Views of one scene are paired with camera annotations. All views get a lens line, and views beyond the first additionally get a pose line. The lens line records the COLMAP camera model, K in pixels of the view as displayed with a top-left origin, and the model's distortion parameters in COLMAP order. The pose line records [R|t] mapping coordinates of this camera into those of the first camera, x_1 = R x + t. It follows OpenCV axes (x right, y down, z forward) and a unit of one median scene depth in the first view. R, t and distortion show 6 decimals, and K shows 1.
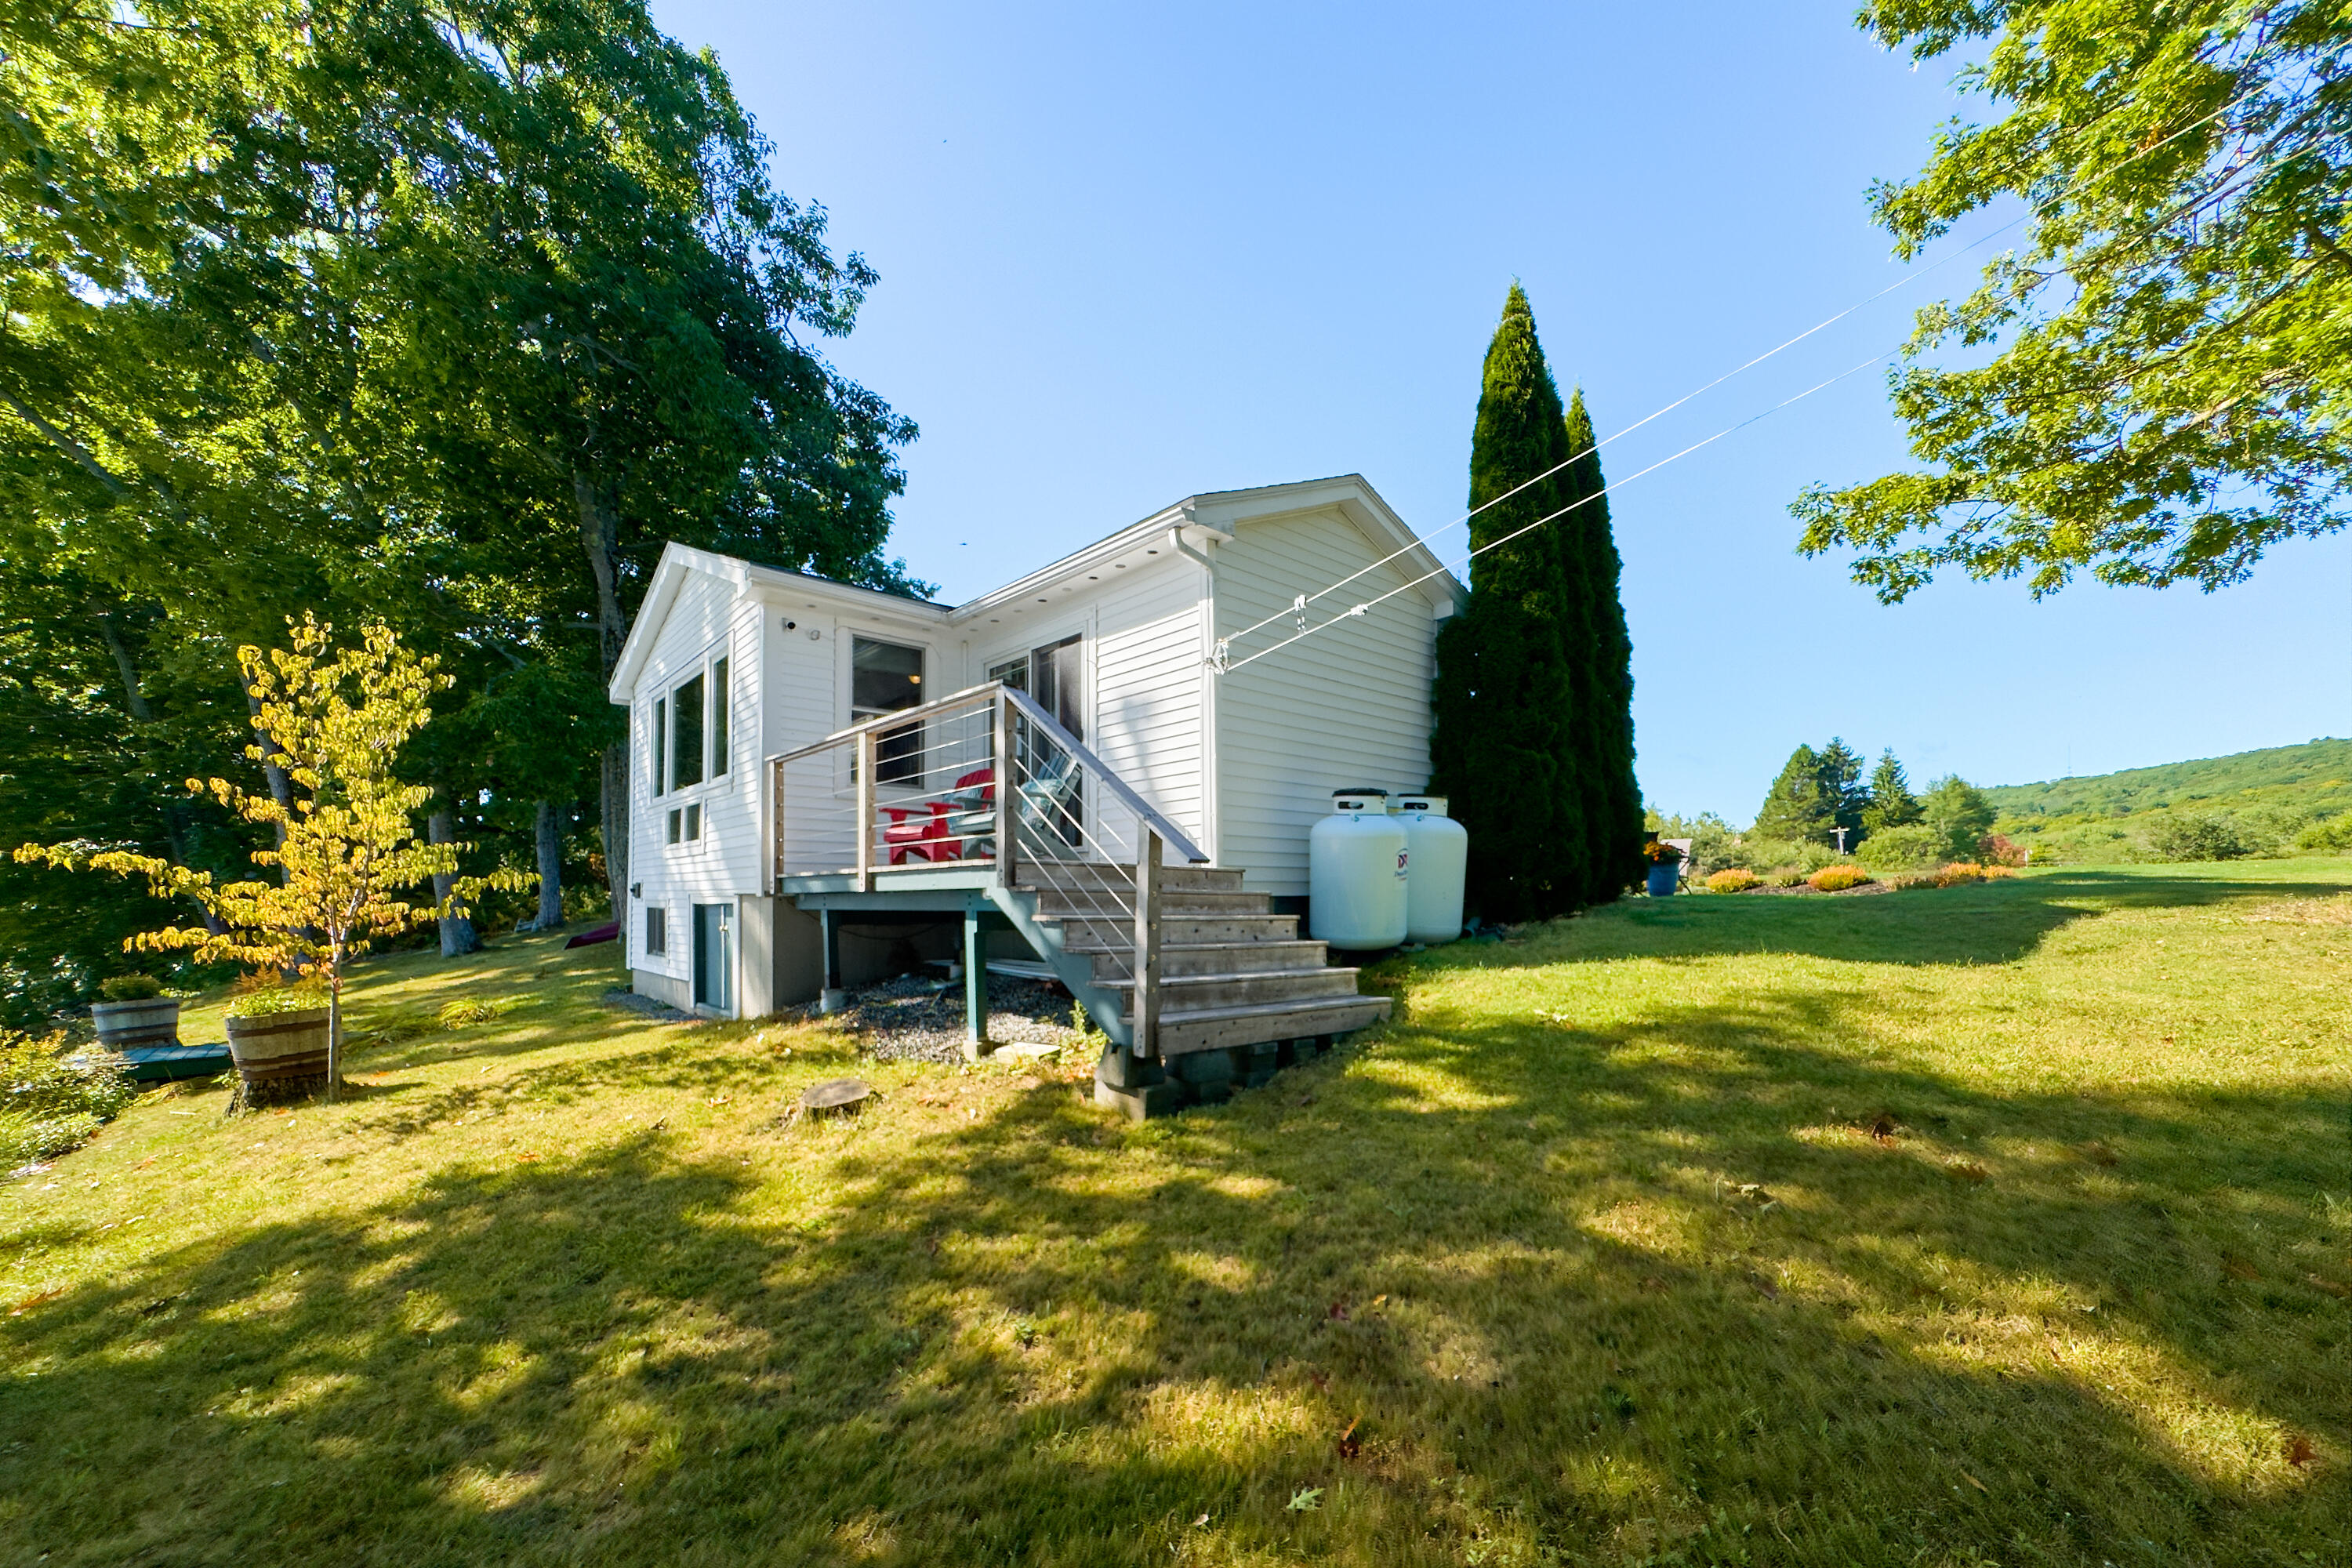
lens RADIAL K [[848.1, 0, 1231.2], [0, 848.1, 865.0], [0, 0, 1]] dist [-0.003633, 0.000004]
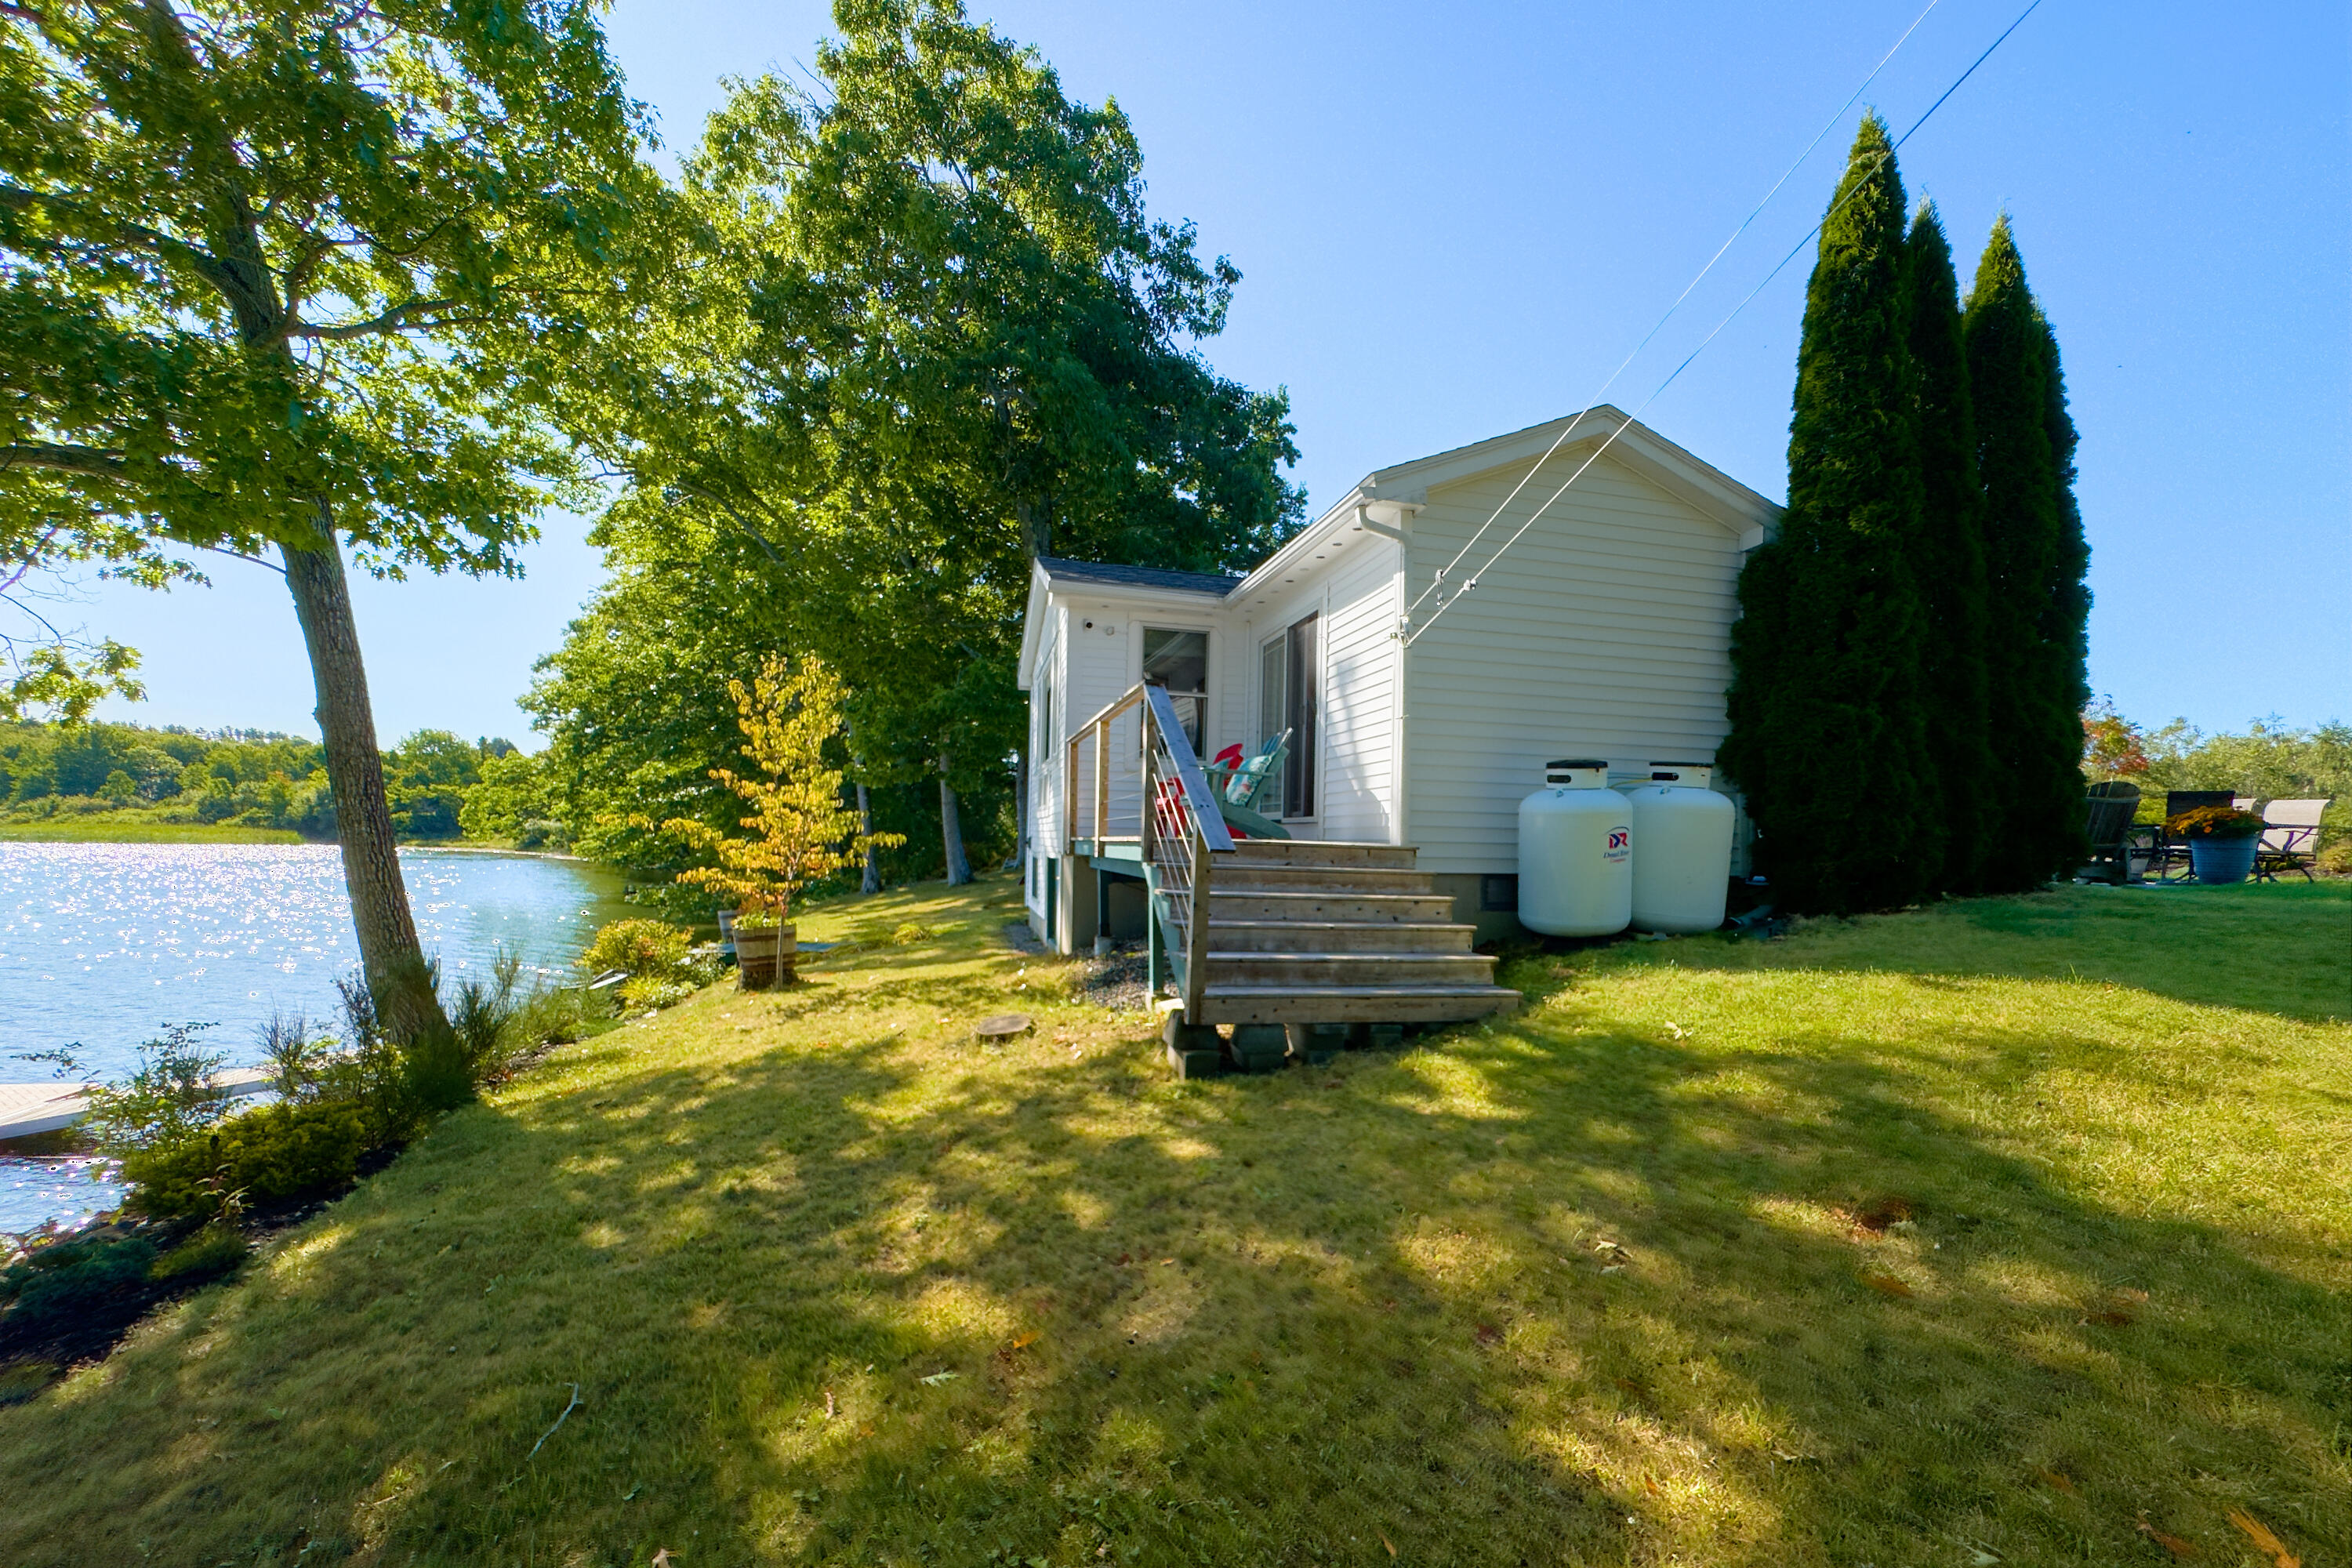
lens RADIAL K [[849.0, 0, 1210.0], [0, 849.0, 841.6], [0, 0, 1]] dist [-0.001721, 0.000024]
pose [[0.903158, 0.023454, -0.428667, 0.363890], [-0.013827, 0.999578, 0.025559, -0.038831], [0.429085, -0.017157, 0.903101, 0.007833]]
